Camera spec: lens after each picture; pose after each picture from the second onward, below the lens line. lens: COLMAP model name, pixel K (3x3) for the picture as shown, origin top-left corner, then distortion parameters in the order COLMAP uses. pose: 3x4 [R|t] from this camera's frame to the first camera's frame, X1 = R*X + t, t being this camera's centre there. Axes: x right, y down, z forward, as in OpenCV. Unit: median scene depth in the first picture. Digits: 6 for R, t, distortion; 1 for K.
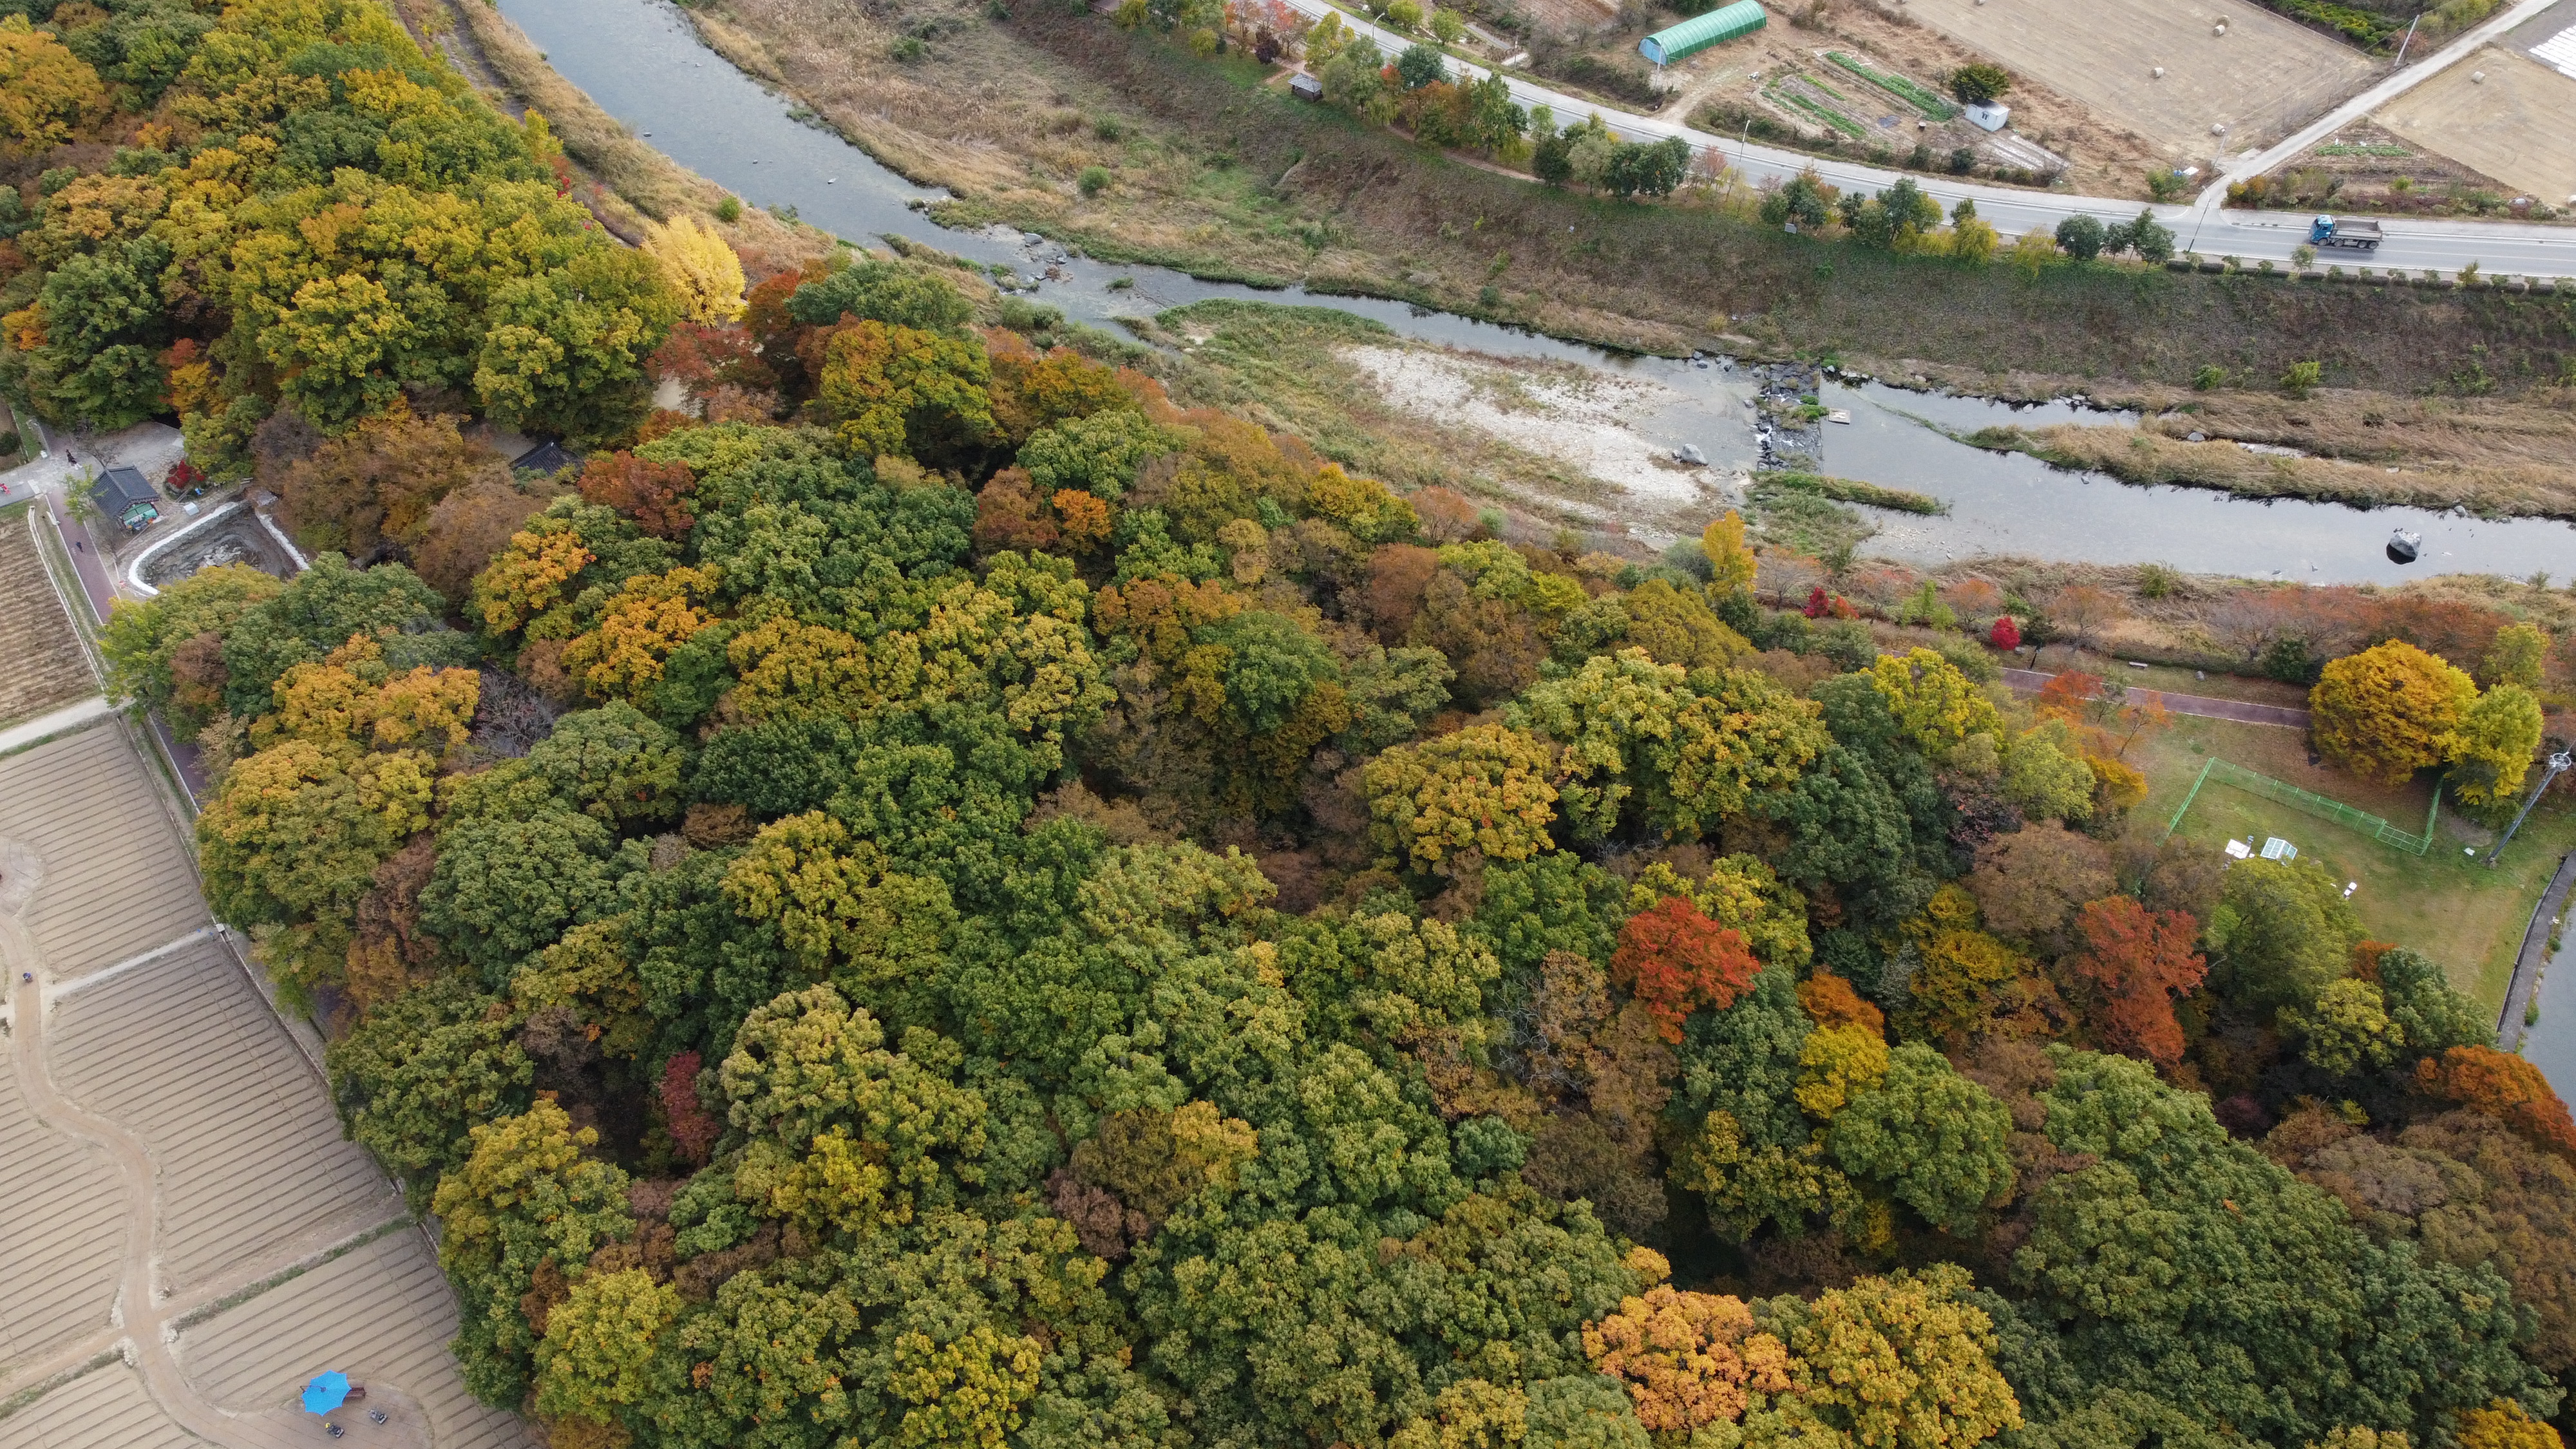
lens RADIAL K [[1957.2, 0, 1284.4], [0, 1957.2, 732.2], [0, 0, 1]] dist [0.003326, -0.002180]
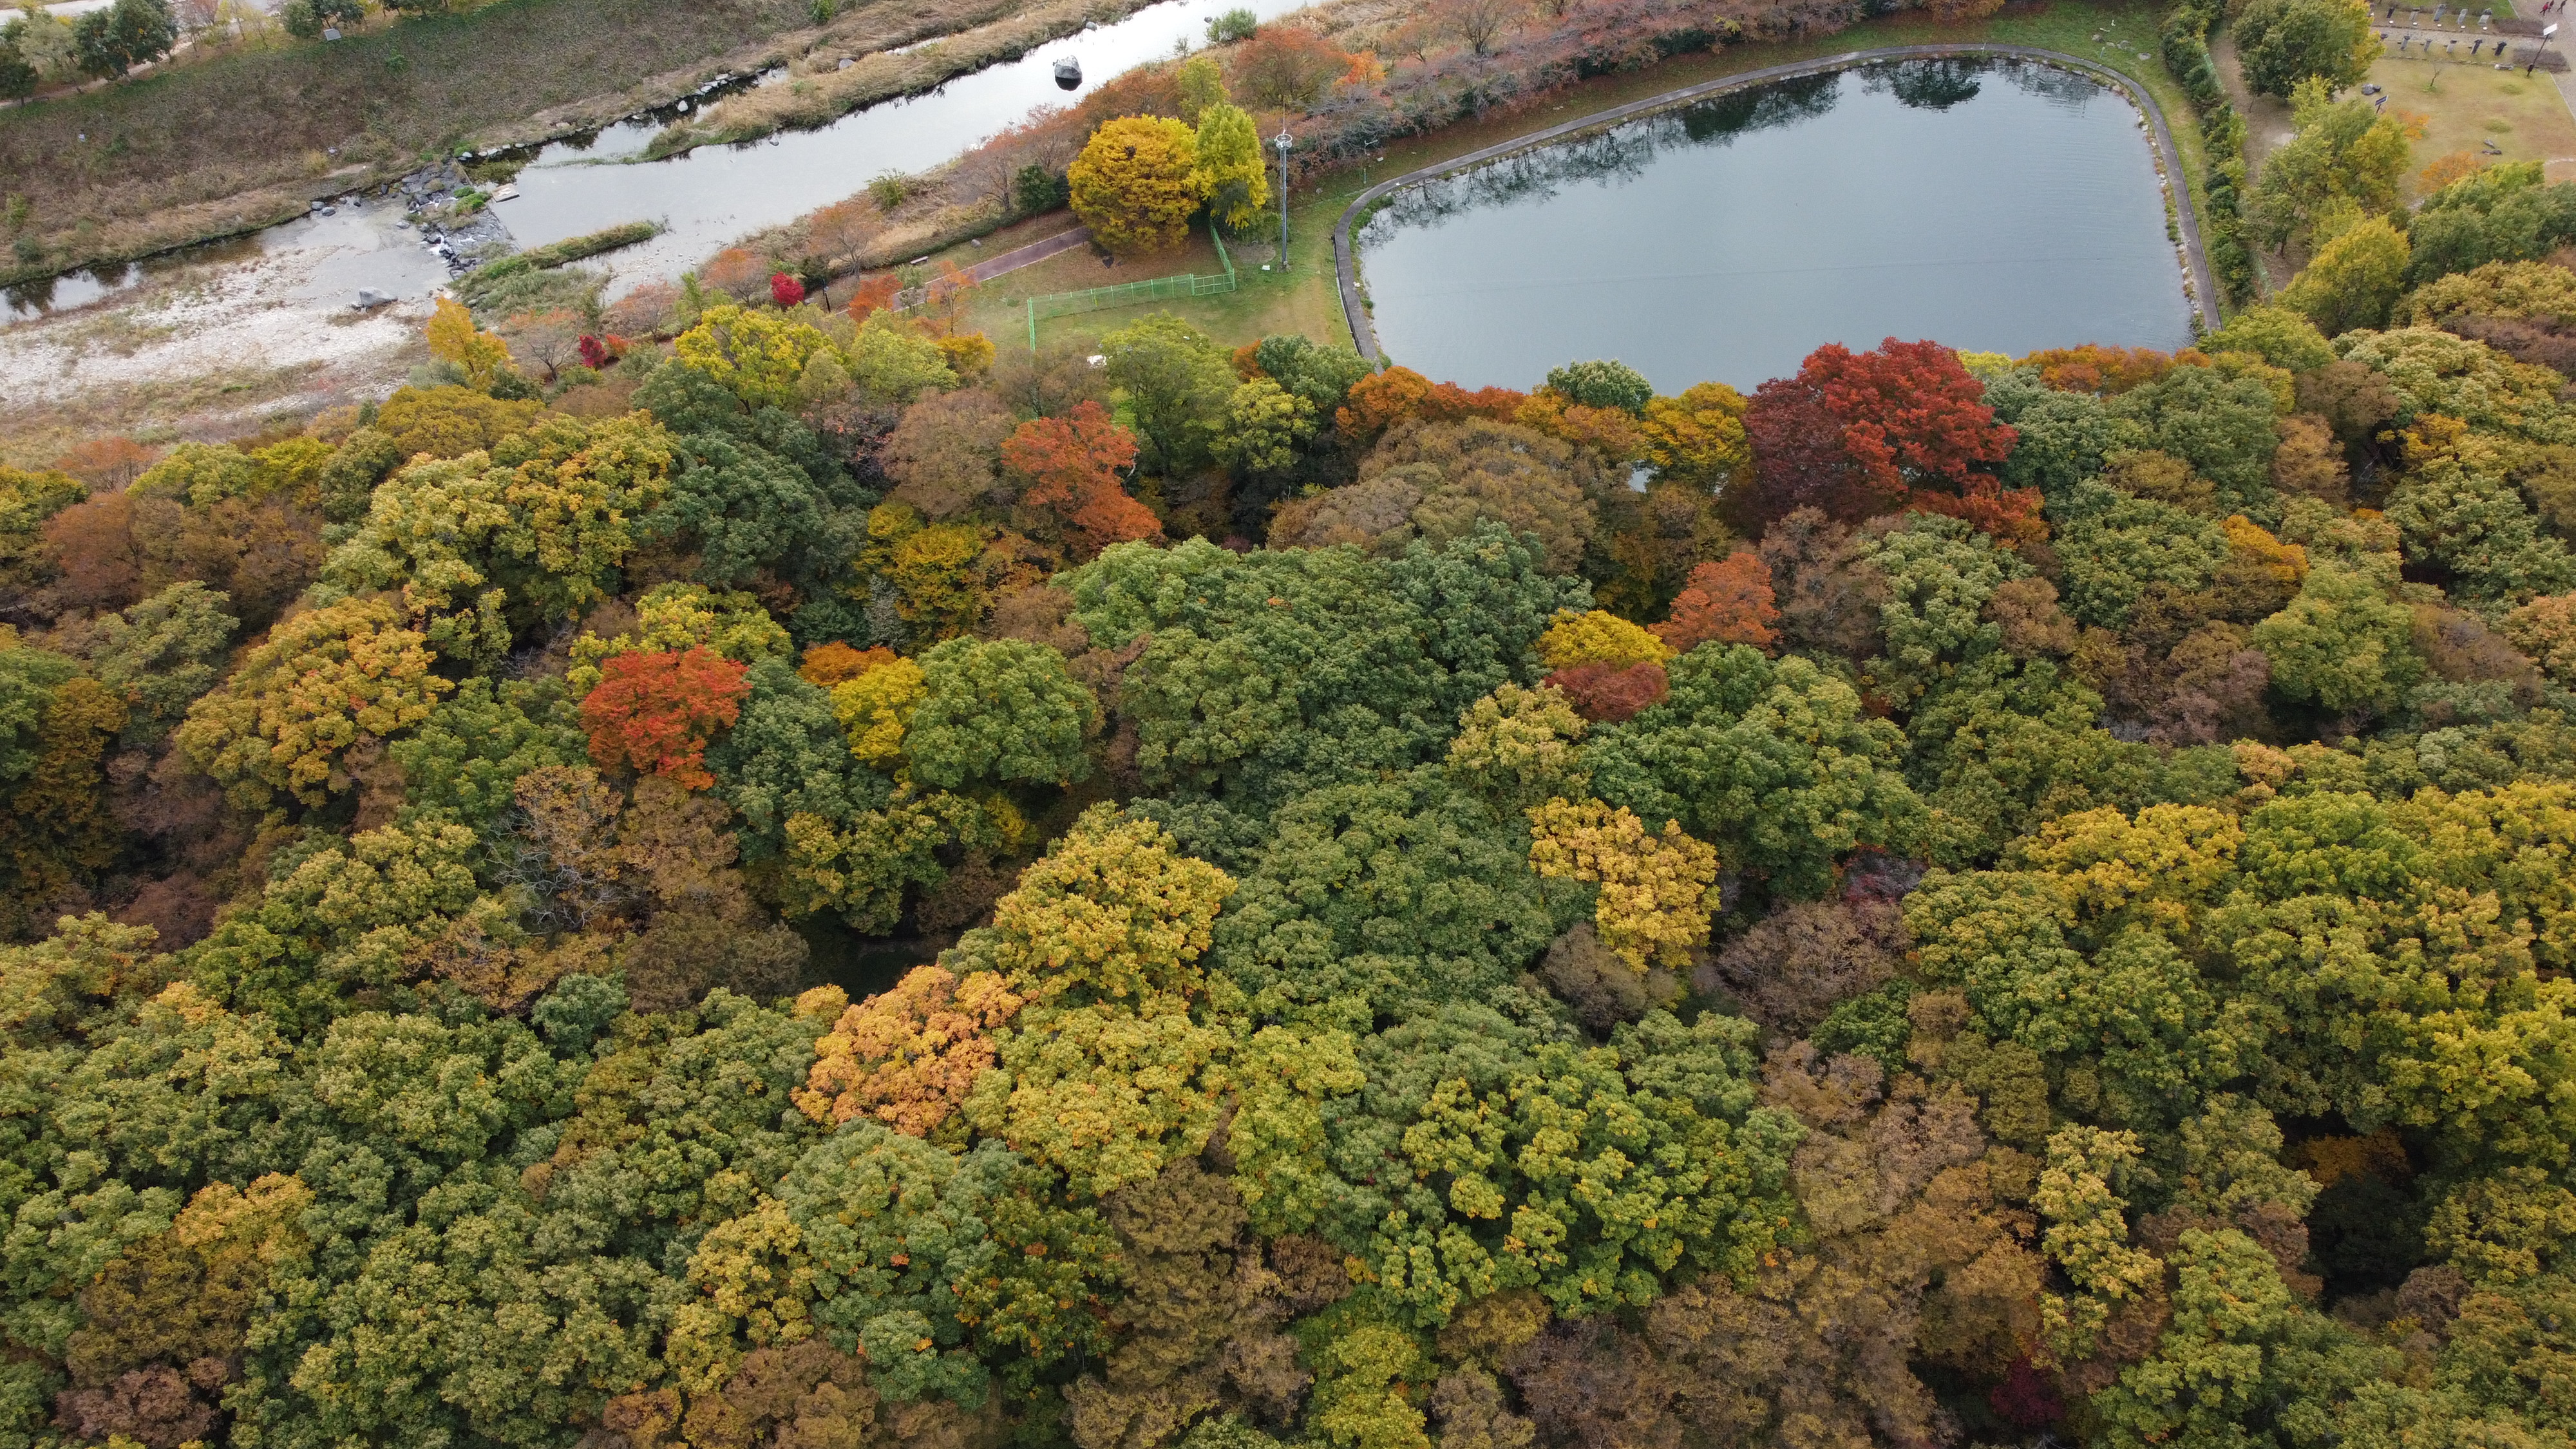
lens RADIAL K [[1957.2, 0, 1286.2], [0, 1957.2, 720.7], [0, 0, 1]] dist [0.003326, -0.002180]
pose [[0.715284, -0.522195, 0.464415, -0.000656], [0.513997, 0.843368, 0.156647, 0.123855], [-0.473473, 0.126661, 0.871654, 0.130416]]
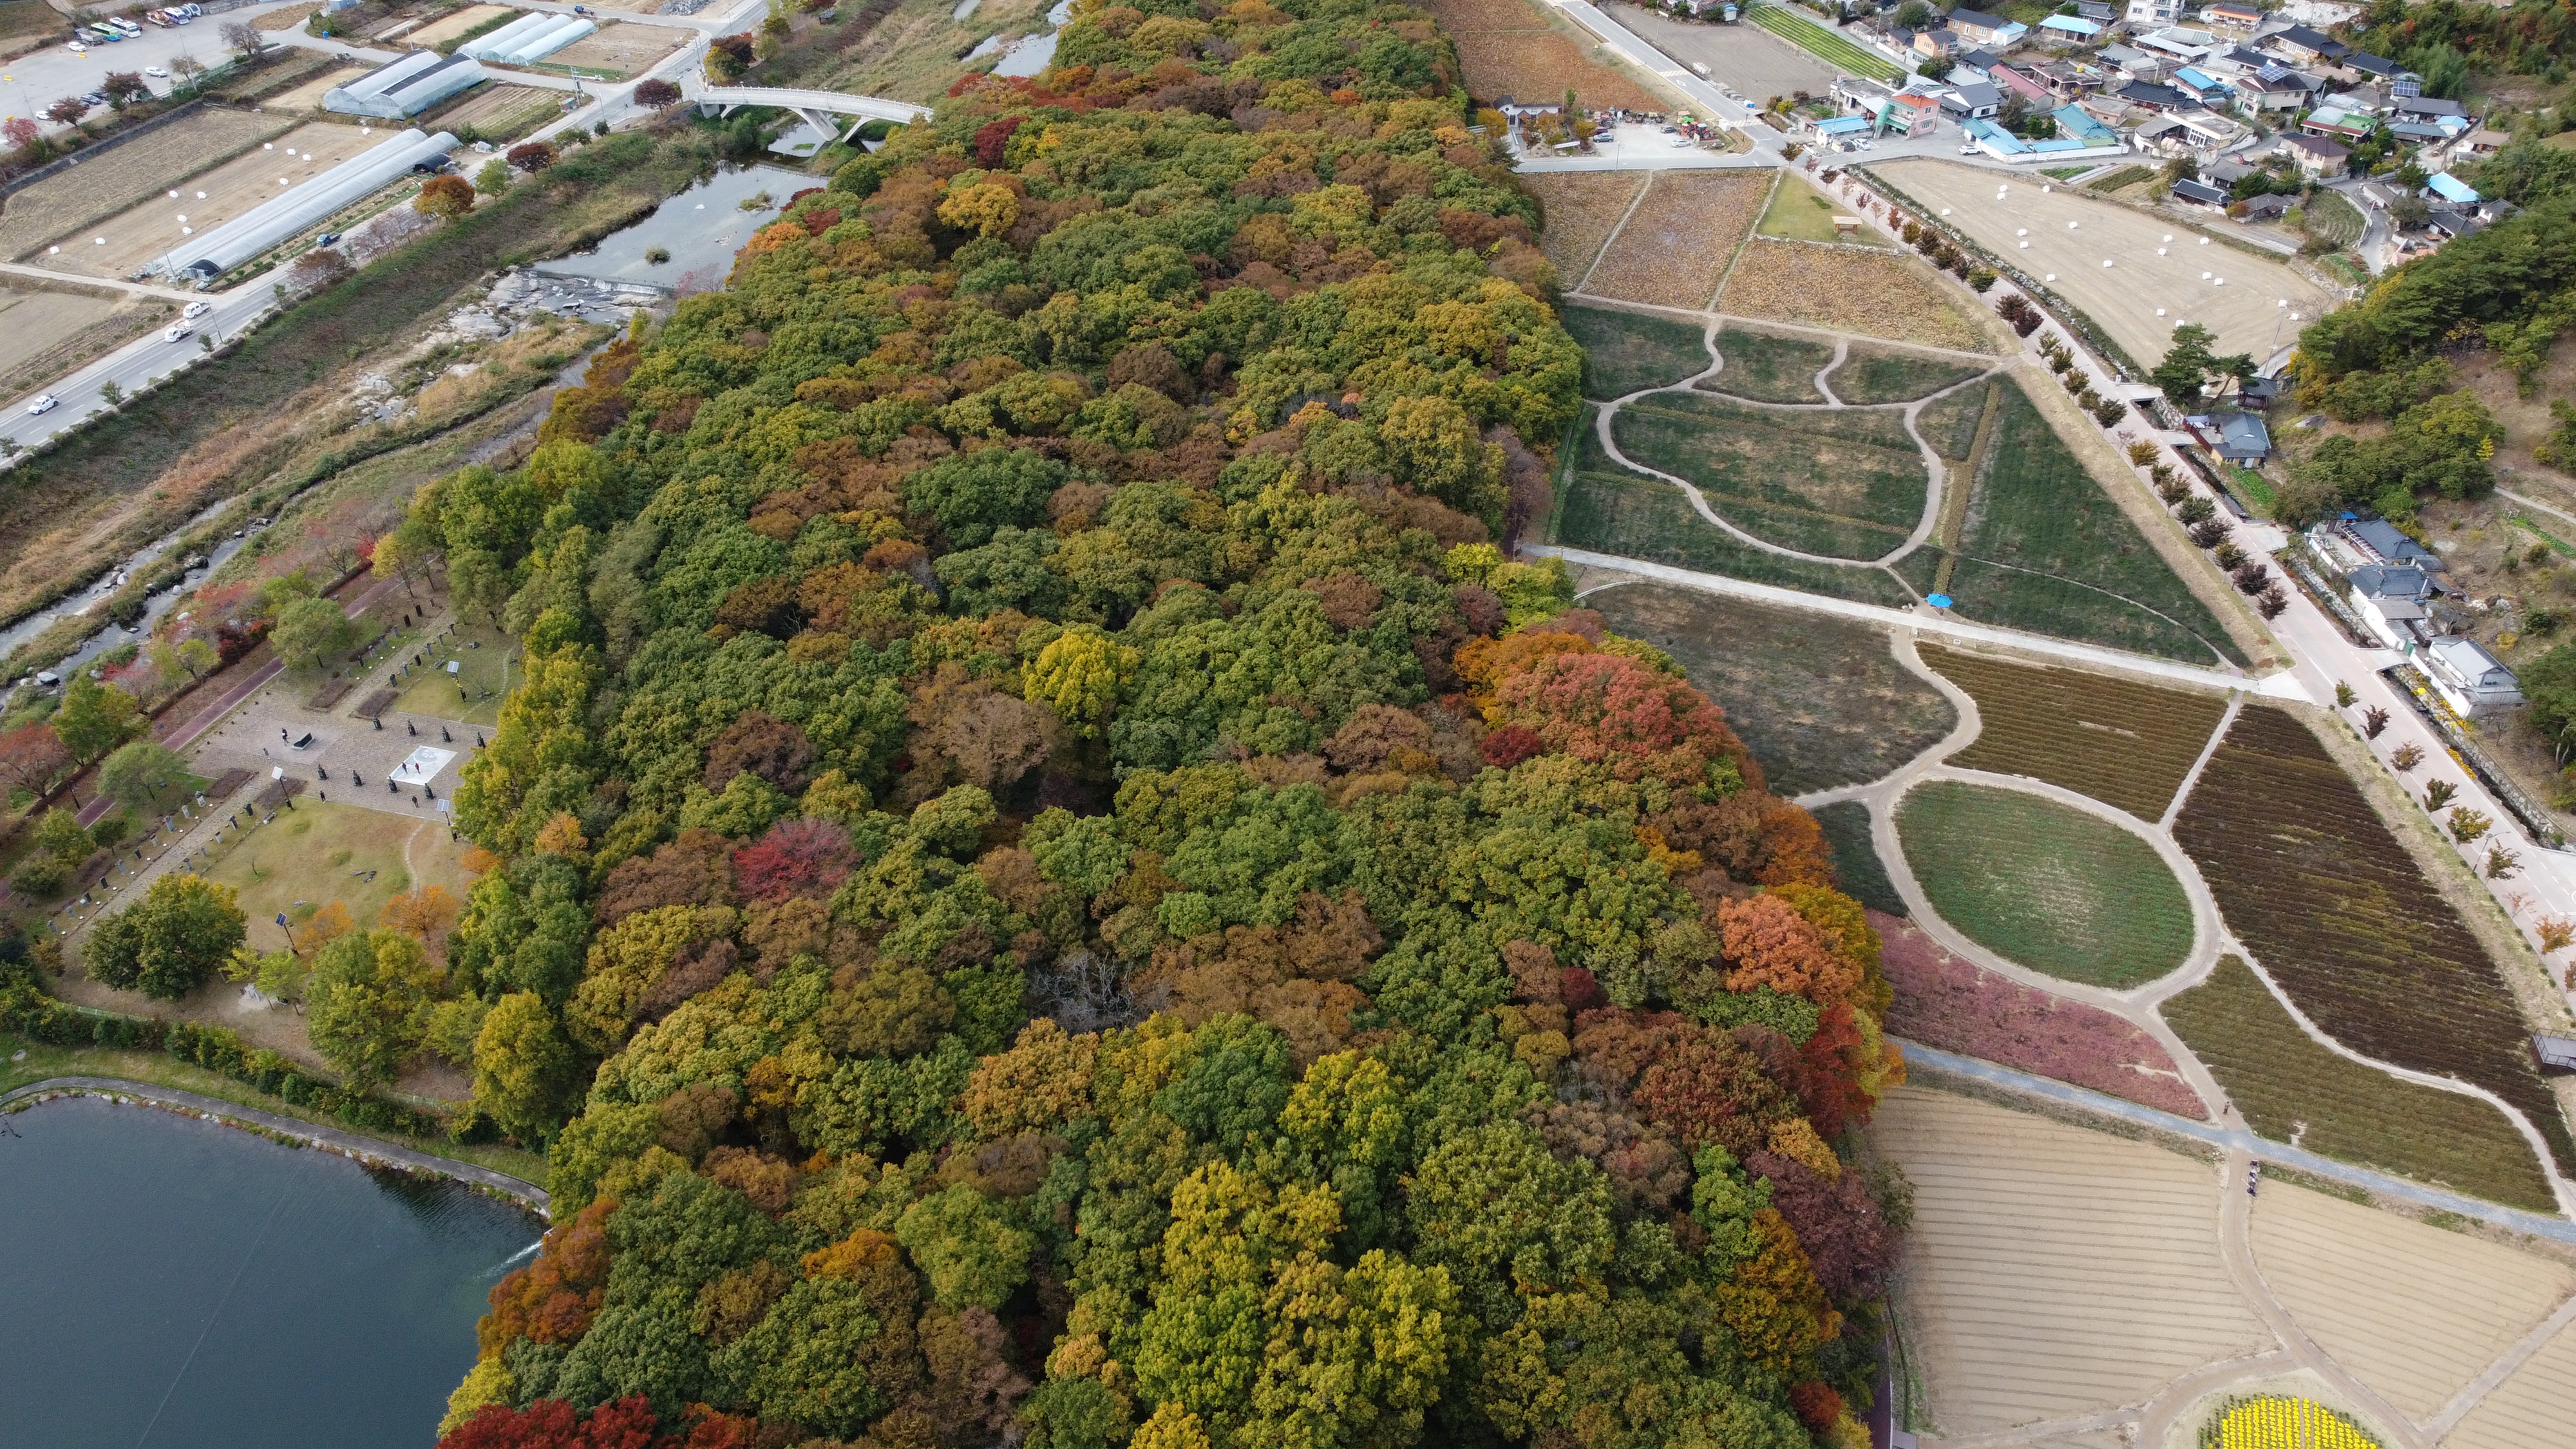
lens RADIAL K [[1957.2, 0, 1270.7], [0, 1957.2, 730.7], [0, 0, 1]] dist [0.003326, -0.002180]
pose [[-0.594063, -0.475350, 0.648947, 0.136899], [0.593002, 0.286318, 0.752576, -0.265590], [-0.543542, 0.831904, 0.111792, 0.245358]]
